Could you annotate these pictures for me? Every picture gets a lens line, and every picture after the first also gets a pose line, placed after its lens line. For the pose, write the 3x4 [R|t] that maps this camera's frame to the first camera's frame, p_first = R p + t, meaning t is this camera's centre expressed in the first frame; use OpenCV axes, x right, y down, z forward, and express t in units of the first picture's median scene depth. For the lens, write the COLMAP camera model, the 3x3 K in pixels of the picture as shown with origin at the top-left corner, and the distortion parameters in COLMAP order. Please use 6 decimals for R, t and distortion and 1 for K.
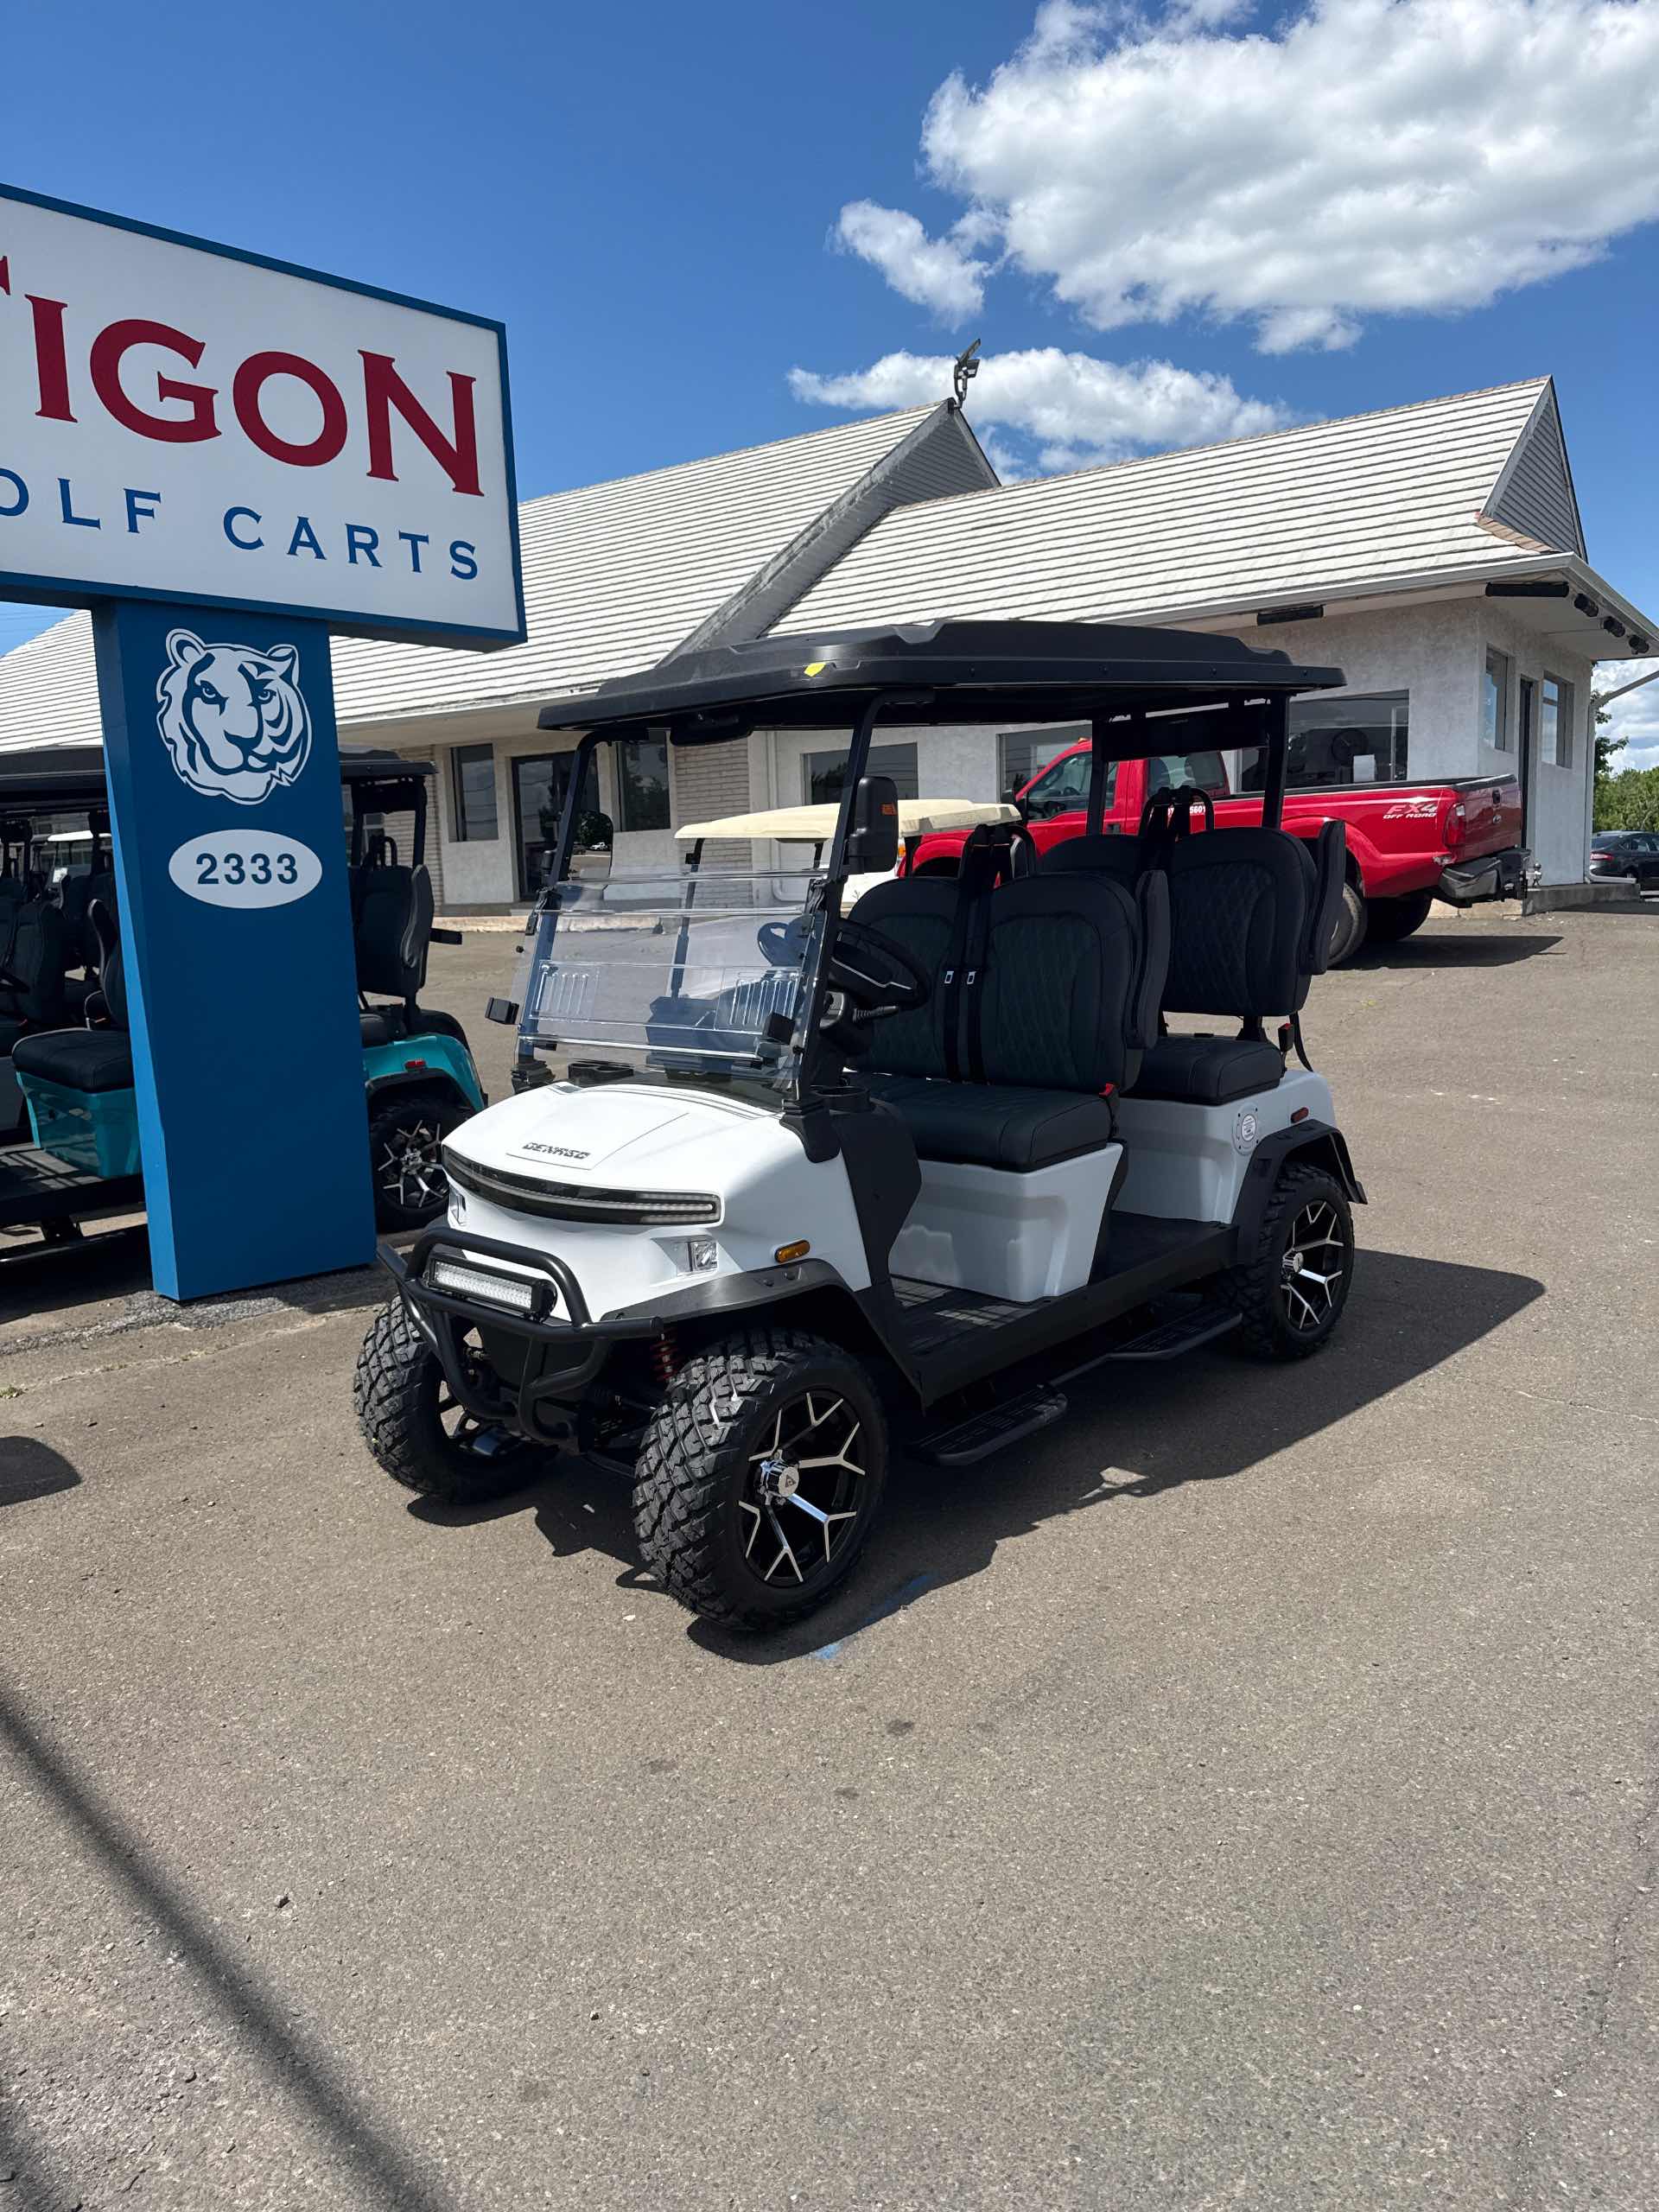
lens RADIAL K [[1467.7, 0, 823.2], [0, 1467.7, 1112.9], [0, 0, 1]] dist [0.001820, -0.004487]
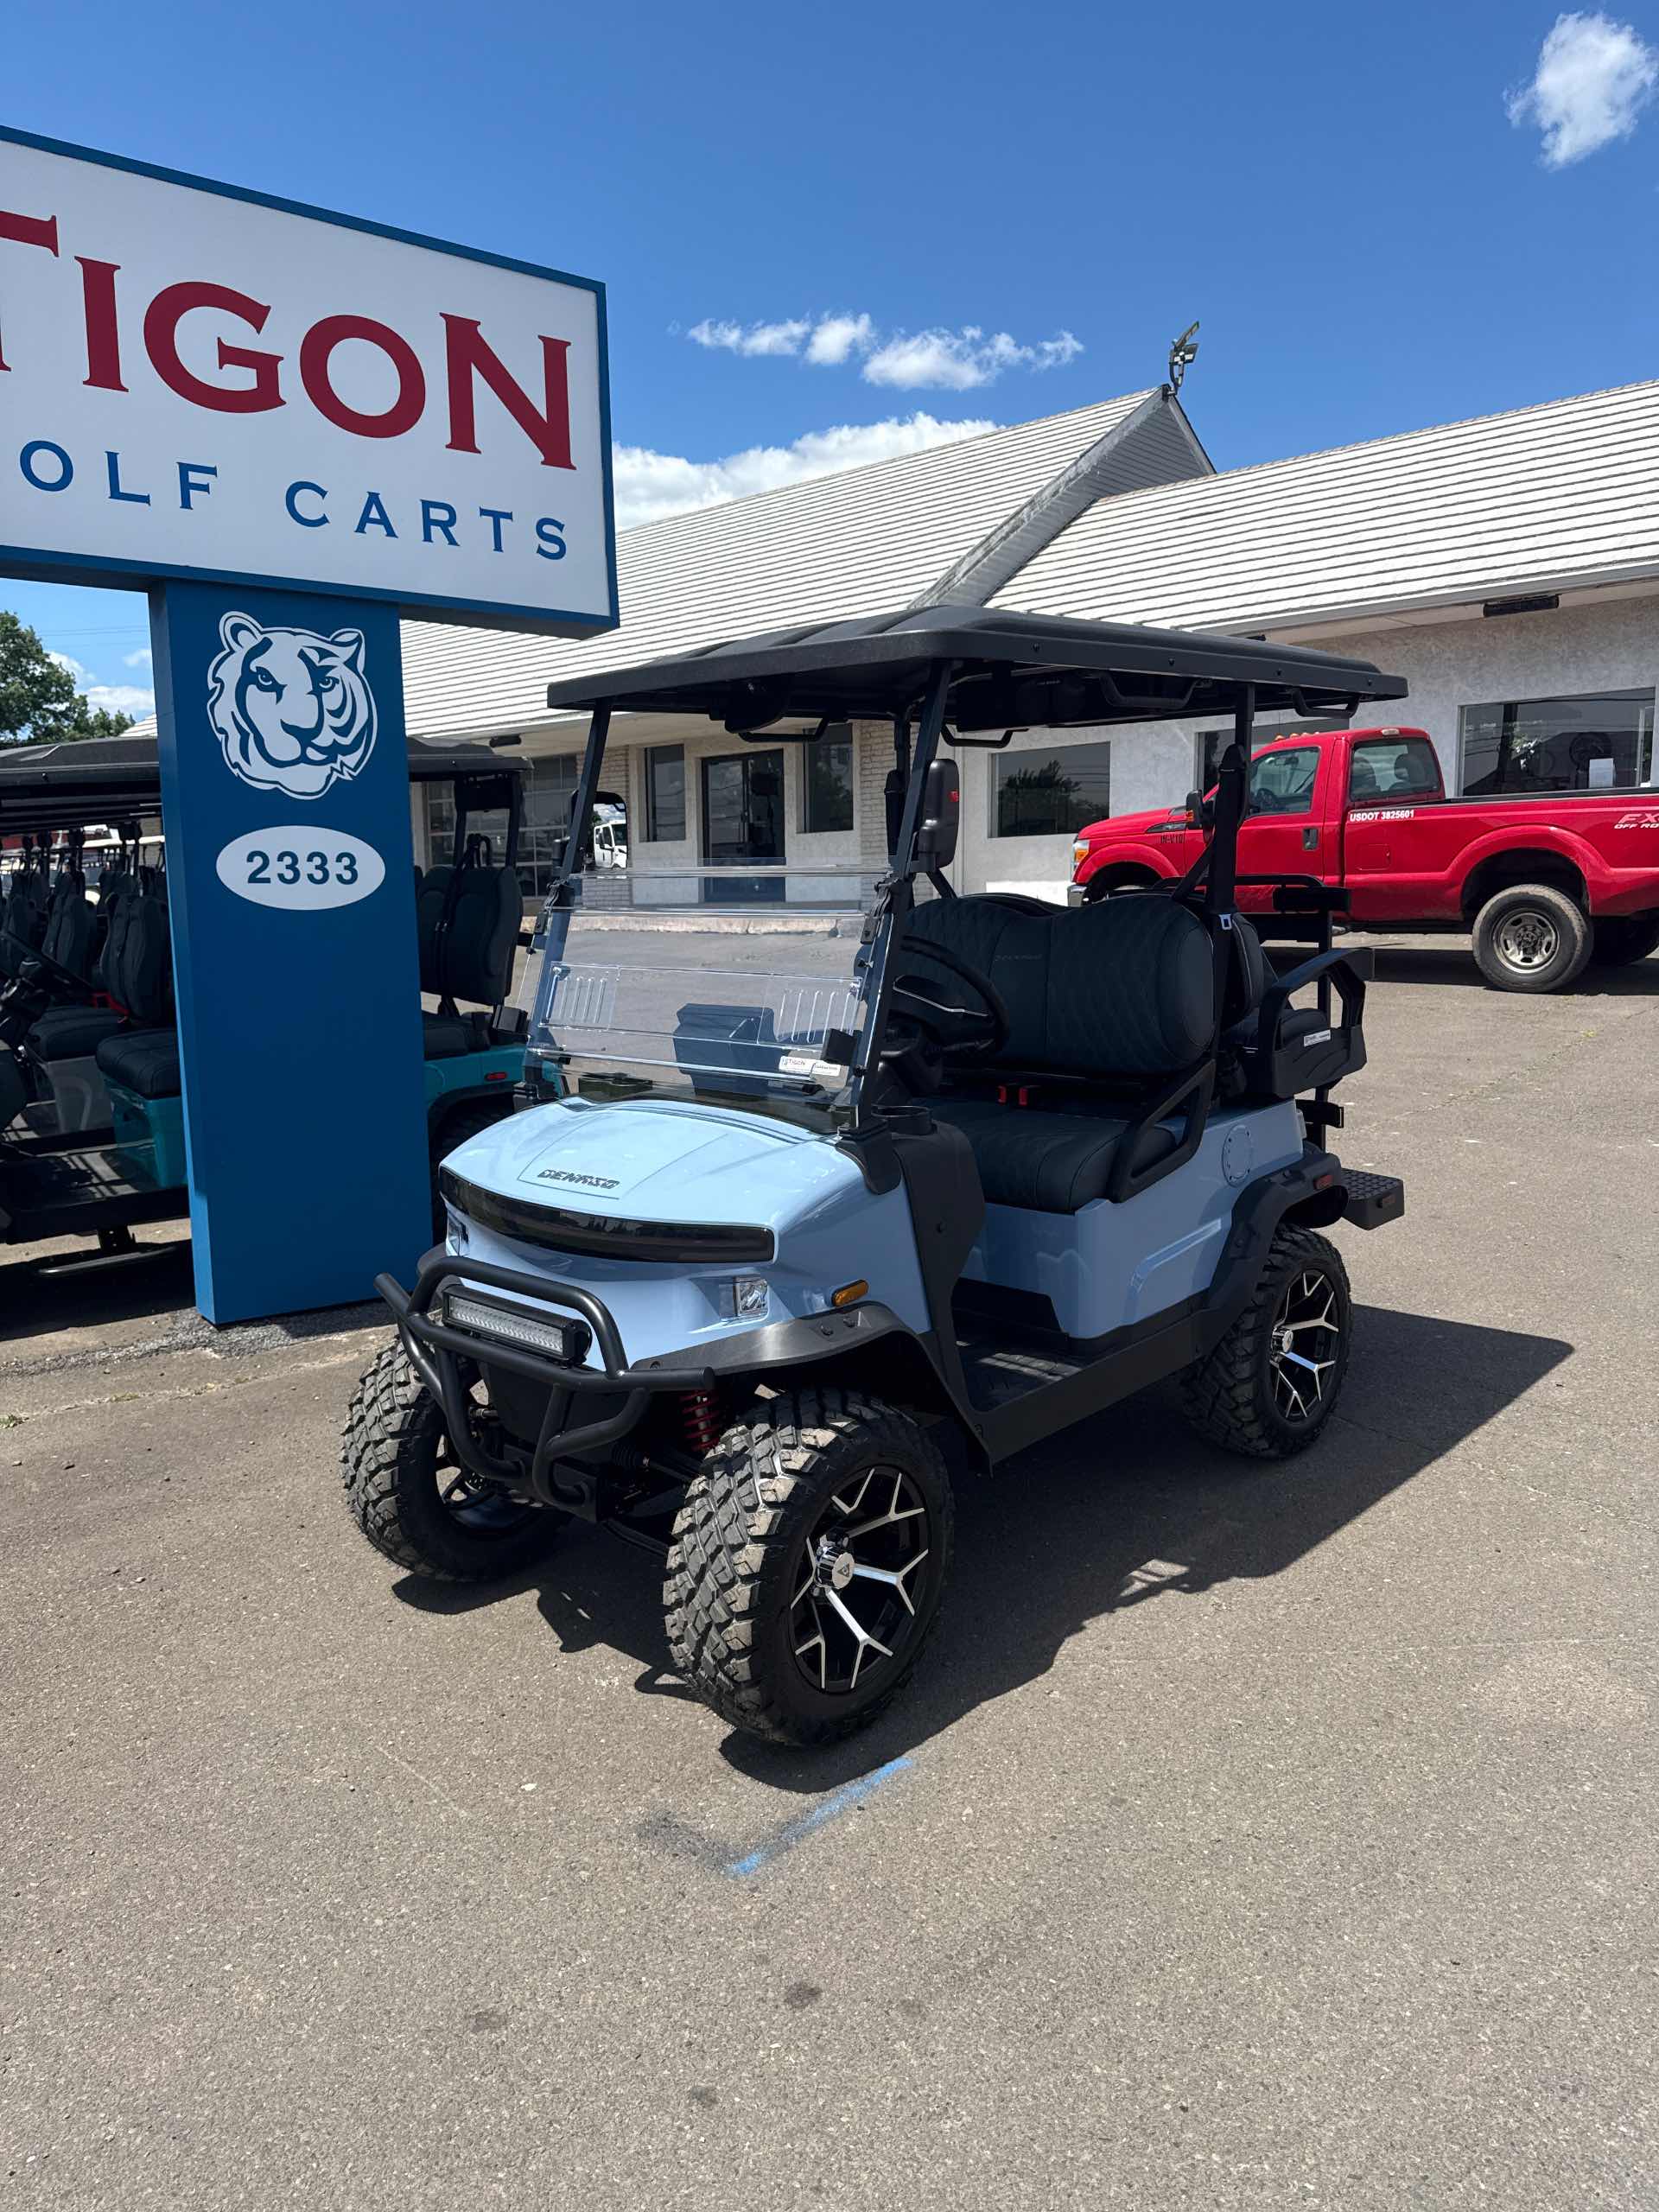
lens RADIAL K [[1478.7, 0, 838.6], [0, 1478.7, 1112.3], [0, 0, 1]] dist [0.004466, -0.007043]
pose [[0.991703, 0.036162, -0.123358, 0.071025], [-0.036500, 0.999334, -0.000479, -0.022347], [0.123258, 0.004977, 0.992362, 0.105653]]
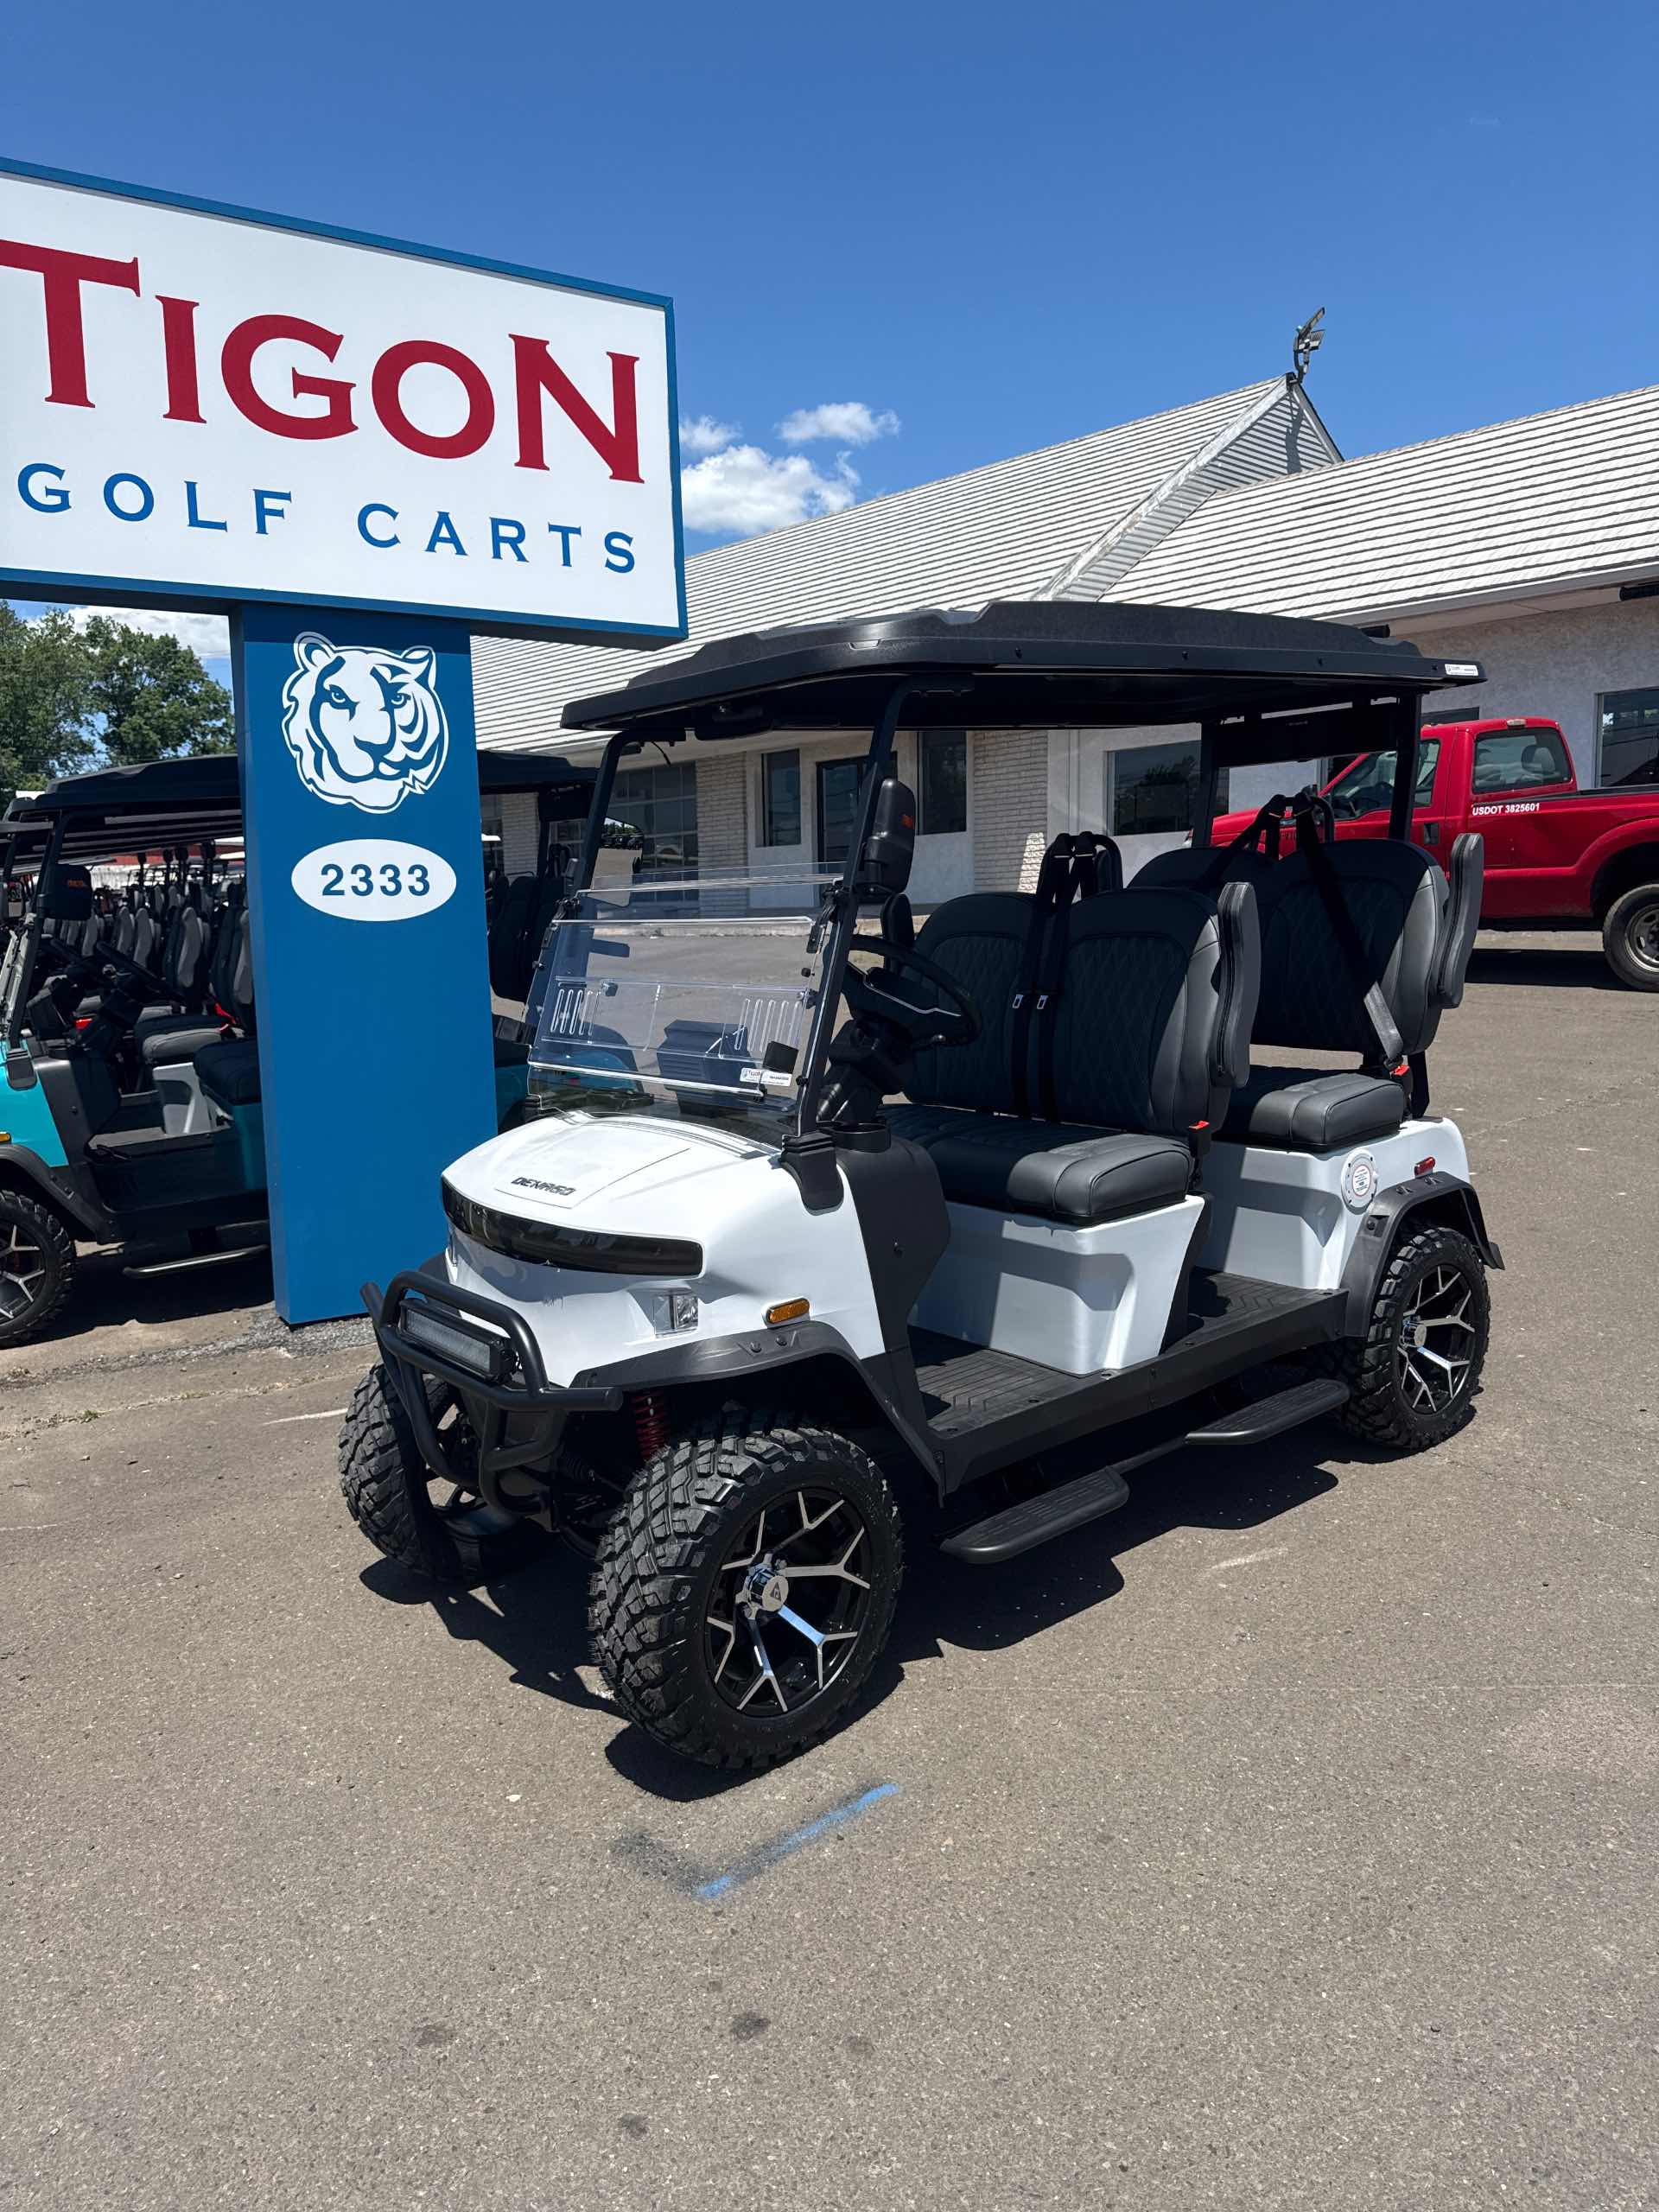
lens RADIAL K [[1480.1, 0, 838.3], [0, 1480.1, 1100.6], [0, 0, 1]] dist [0.007044, -0.010353]
pose [[0.977461, 0.035909, -0.208038, 0.113104], [-0.038074, 0.999254, -0.006412, -0.027239], [0.207652, 0.014188, 0.978100, 0.117791]]
